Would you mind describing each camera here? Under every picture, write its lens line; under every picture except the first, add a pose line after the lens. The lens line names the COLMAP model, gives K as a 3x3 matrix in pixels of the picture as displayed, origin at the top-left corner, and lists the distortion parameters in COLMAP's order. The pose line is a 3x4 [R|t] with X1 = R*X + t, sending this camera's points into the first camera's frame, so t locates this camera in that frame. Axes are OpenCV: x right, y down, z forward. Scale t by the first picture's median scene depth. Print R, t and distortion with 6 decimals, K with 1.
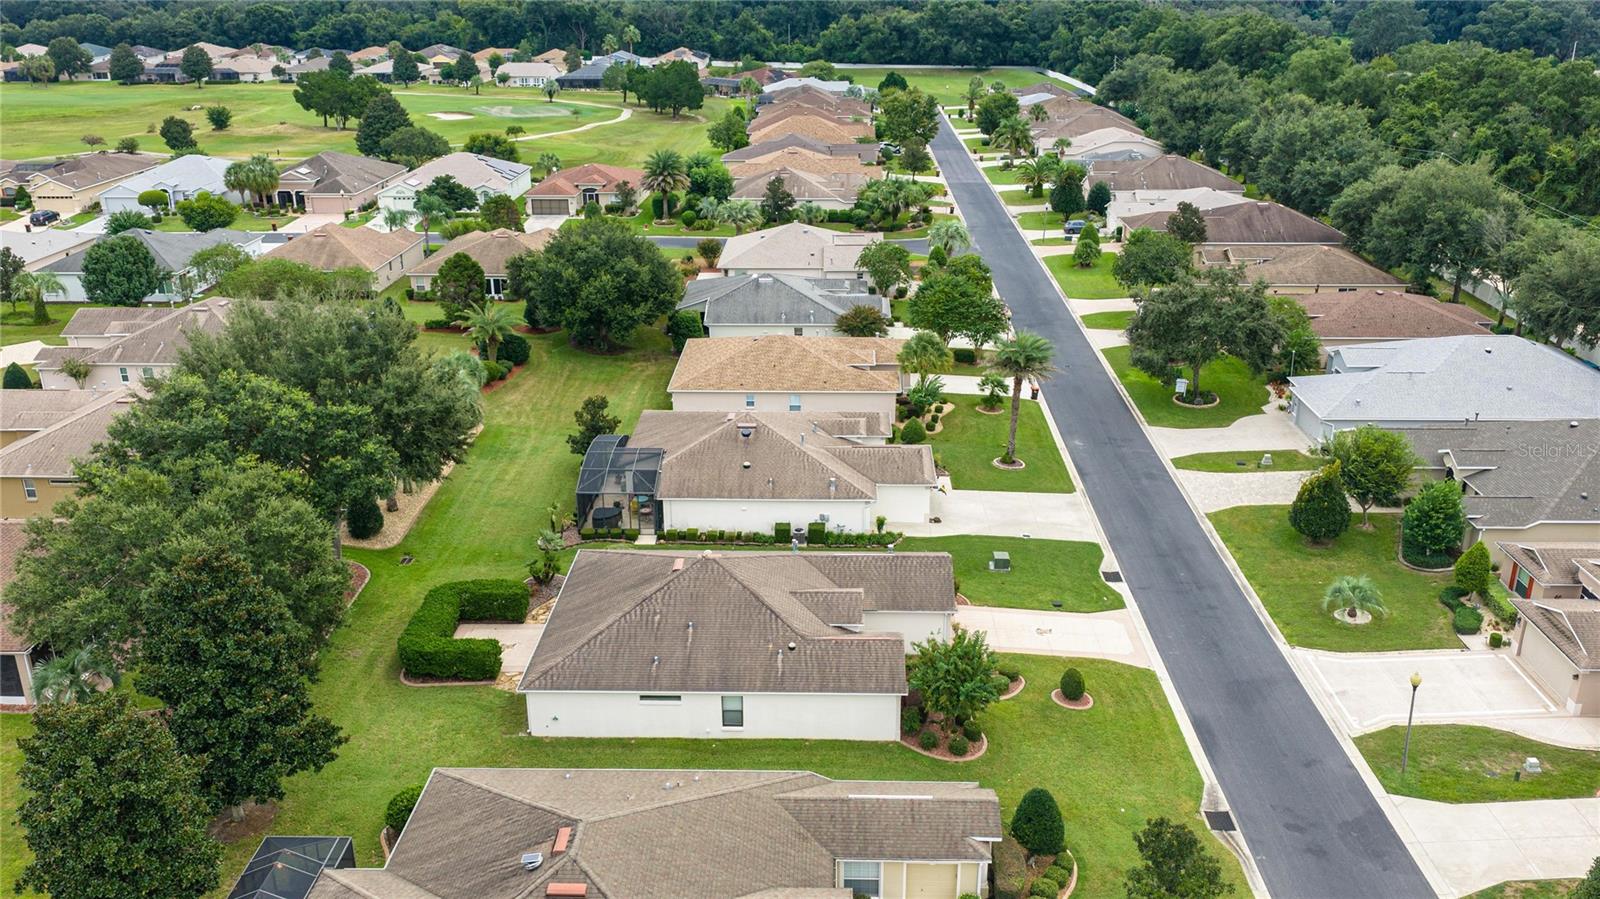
lens RADIAL K [[1321.7, 0, 802.8], [0, 1321.7, 459.1], [0, 0, 1]] dist [0.033513, -0.070271]
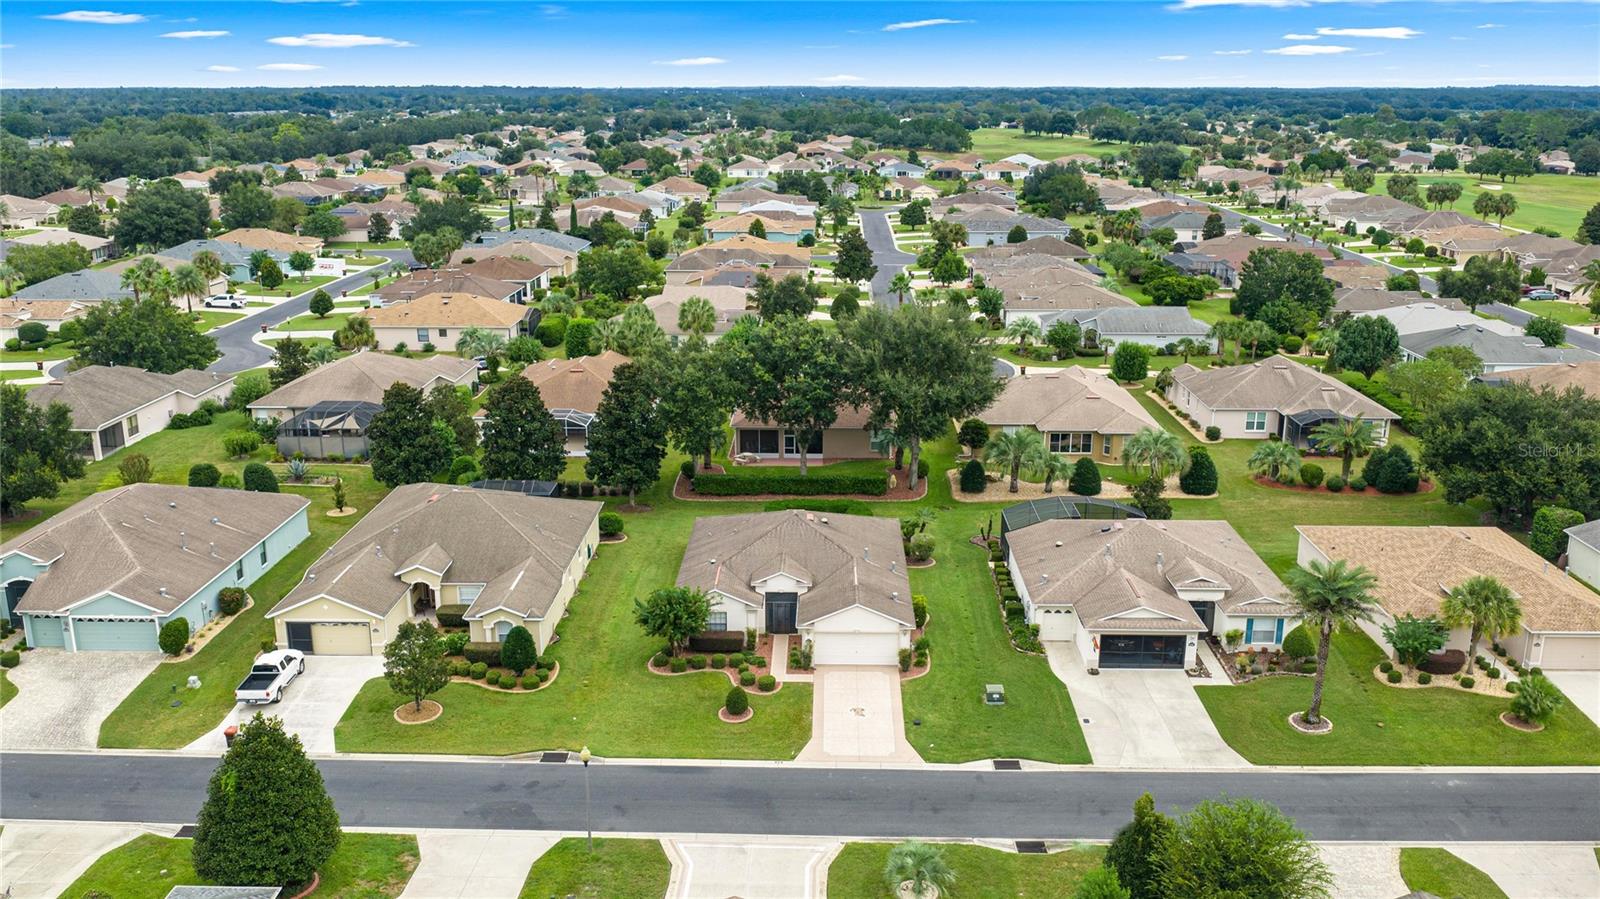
lens RADIAL K [[1321.7, 0, 802.8], [0, 1321.7, 459.1], [0, 0, 1]] dist [0.033513, -0.070271]
pose [[0.008776, 0.274767, -0.961471, 0.994020], [-0.356712, 0.899110, 0.253690, -0.262450], [0.934173, 0.340742, 0.105903, 0.683188]]
